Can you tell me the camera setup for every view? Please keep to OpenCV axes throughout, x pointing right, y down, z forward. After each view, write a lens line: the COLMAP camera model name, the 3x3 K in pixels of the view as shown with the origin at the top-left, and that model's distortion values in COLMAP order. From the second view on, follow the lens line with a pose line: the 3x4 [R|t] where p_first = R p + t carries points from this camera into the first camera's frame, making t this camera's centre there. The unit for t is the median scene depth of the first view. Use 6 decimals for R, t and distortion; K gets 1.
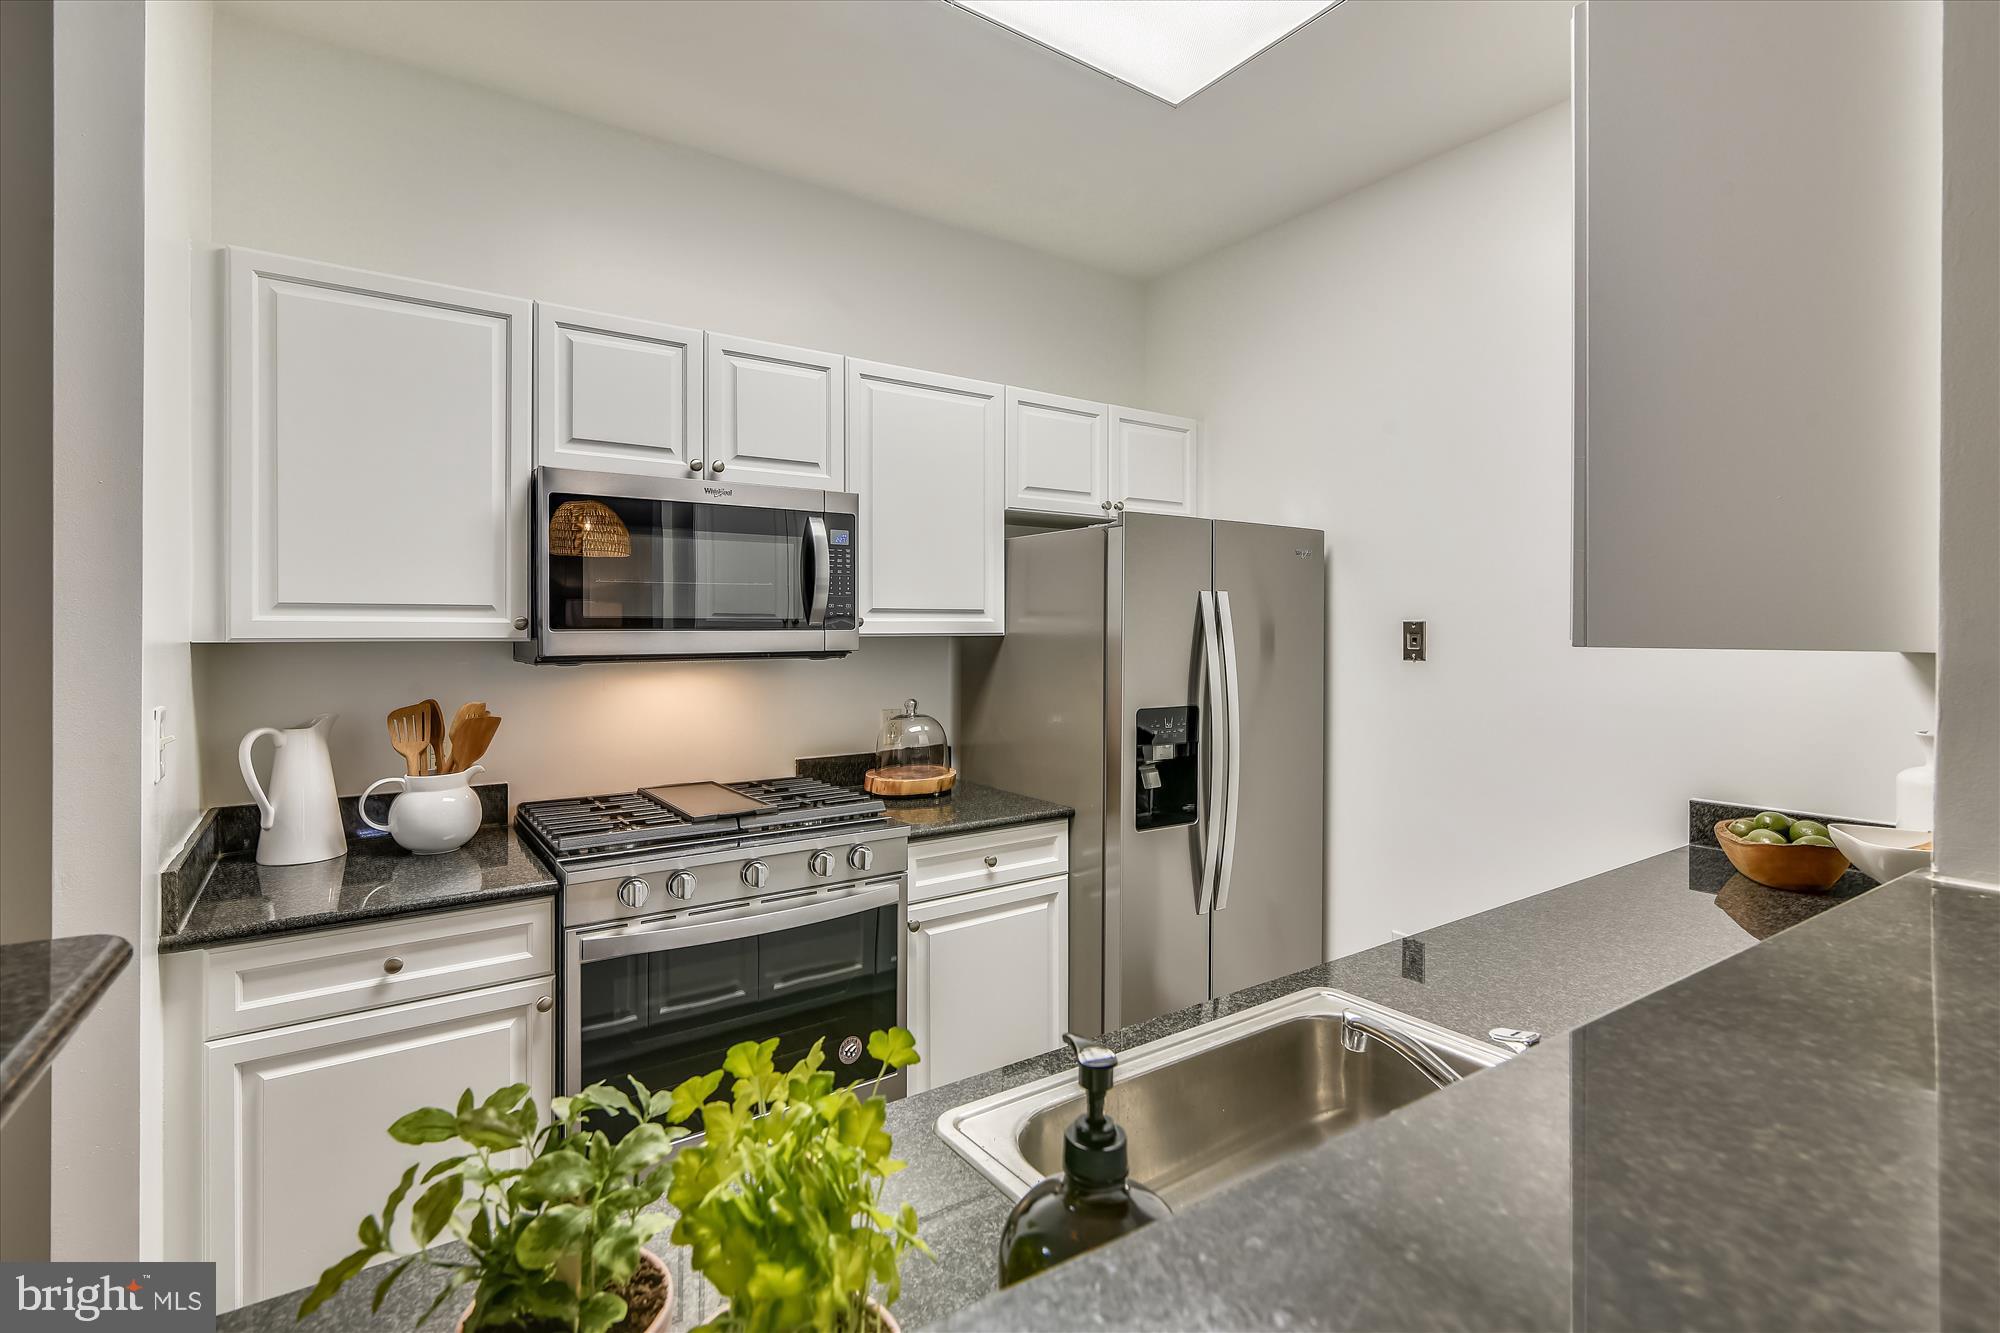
lens RADIAL K [[925.7, 0, 1007.8], [0, 925.7, 633.2], [0, 0, 1]] dist [-0.001797, 0.001989]
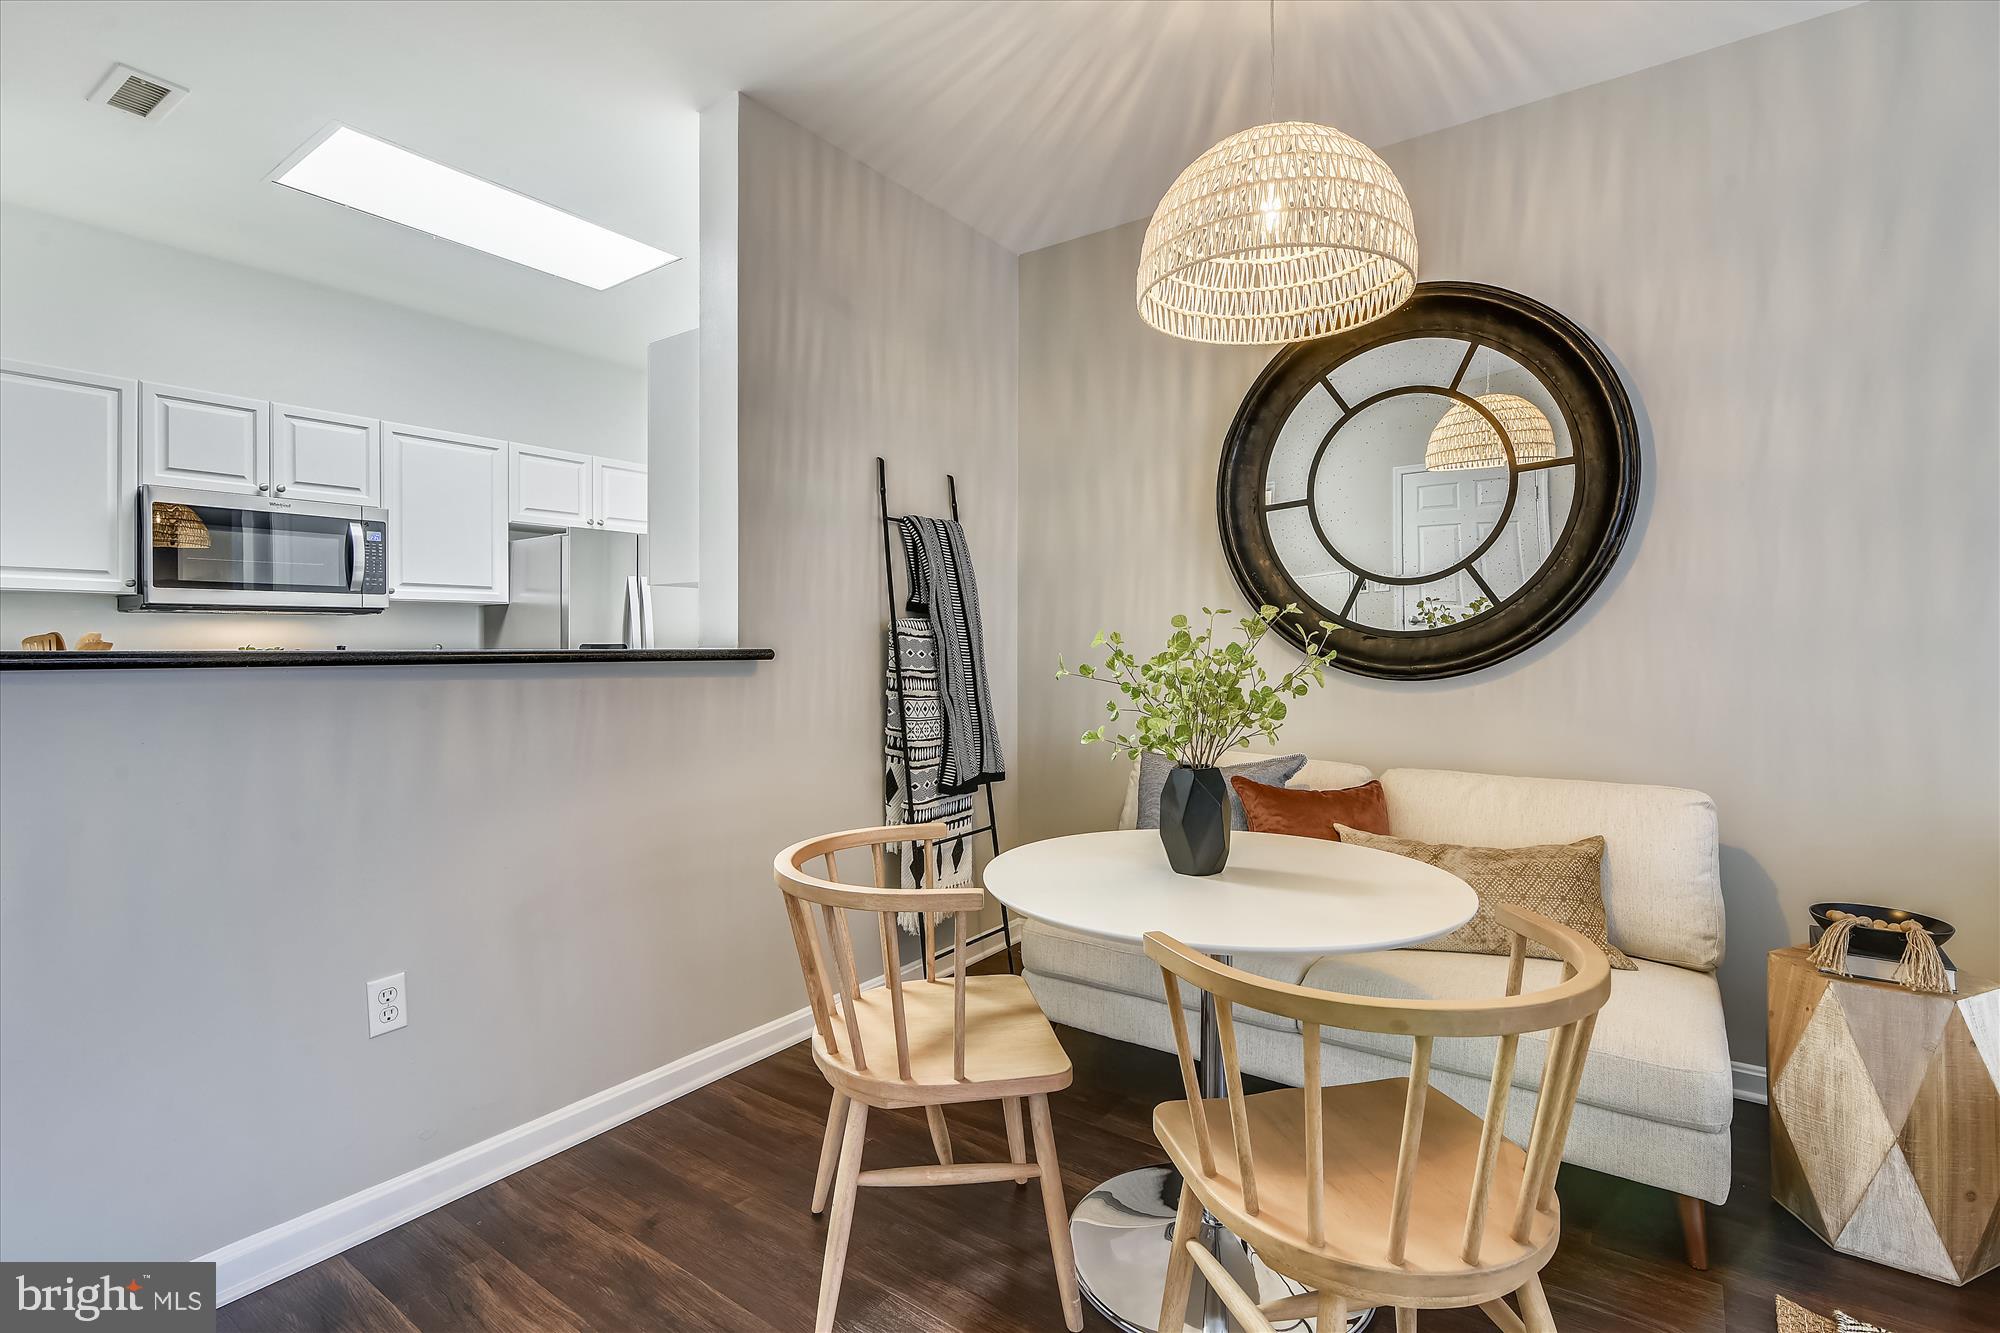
lens RADIAL K [[925.7, 0, 1006.2], [0, 925.7, 641.4], [0, 0, 1]] dist [-0.001797, 0.001989]
pose [[0.942514, -0.001286, 0.334165, 0.316080], [0.002168, 0.999995, -0.002265, 0.084033], [-0.334160, 0.002859, 0.942512, -0.874428]]
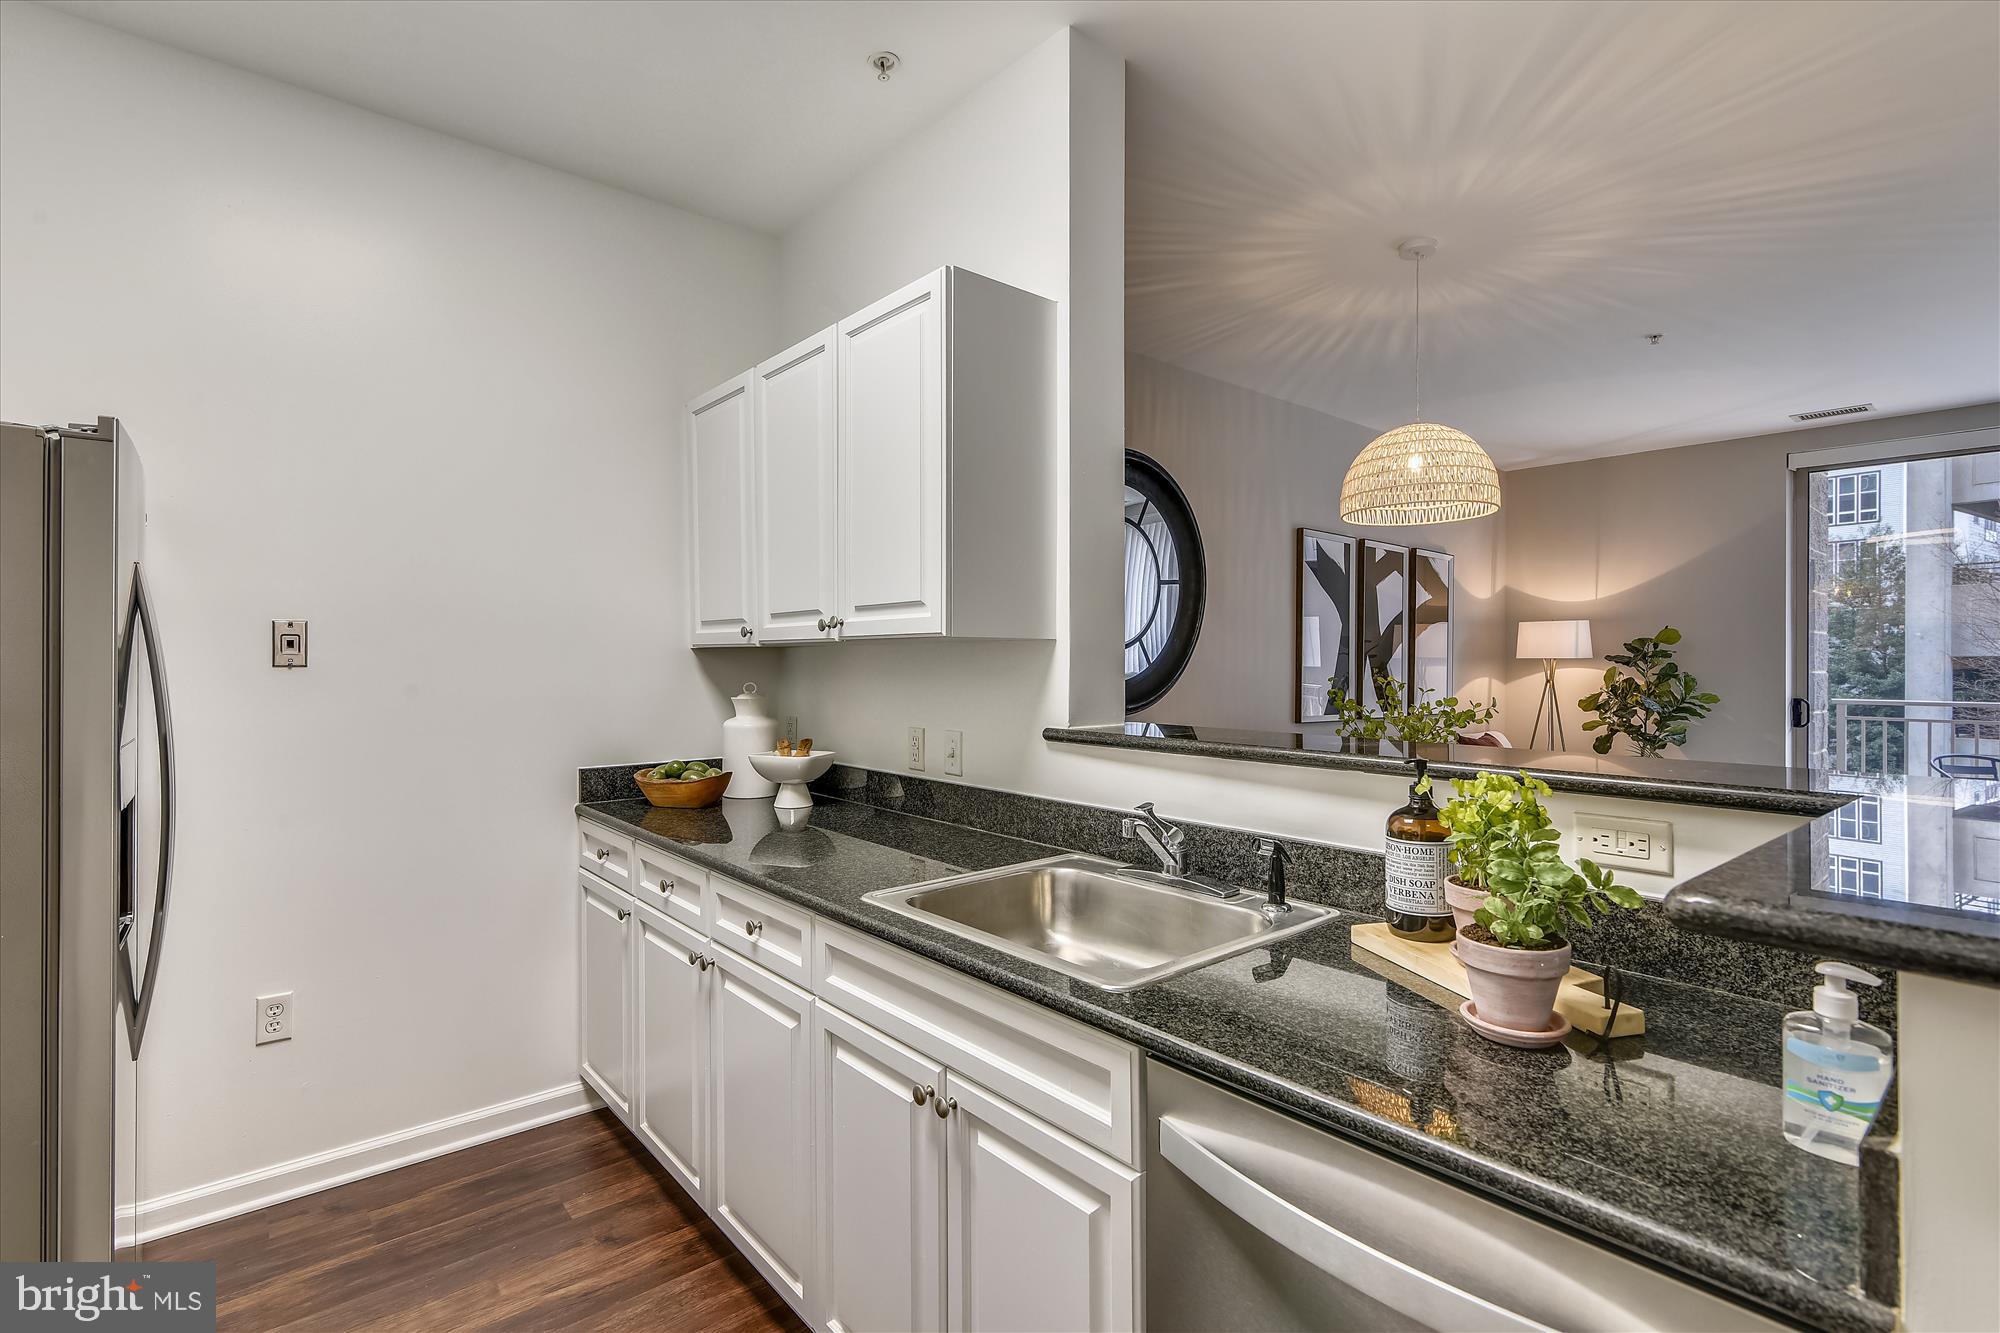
lens RADIAL K [[925.7, 0, 987.6], [0, 925.7, 658.9], [0, 0, 1]] dist [-0.001797, 0.001989]
pose [[-0.081180, -0.001405, 0.996698, -0.535151], [-0.001094, 0.999999, 0.001320, 0.021986], [-0.996699, -0.000983, -0.081181, 0.489374]]
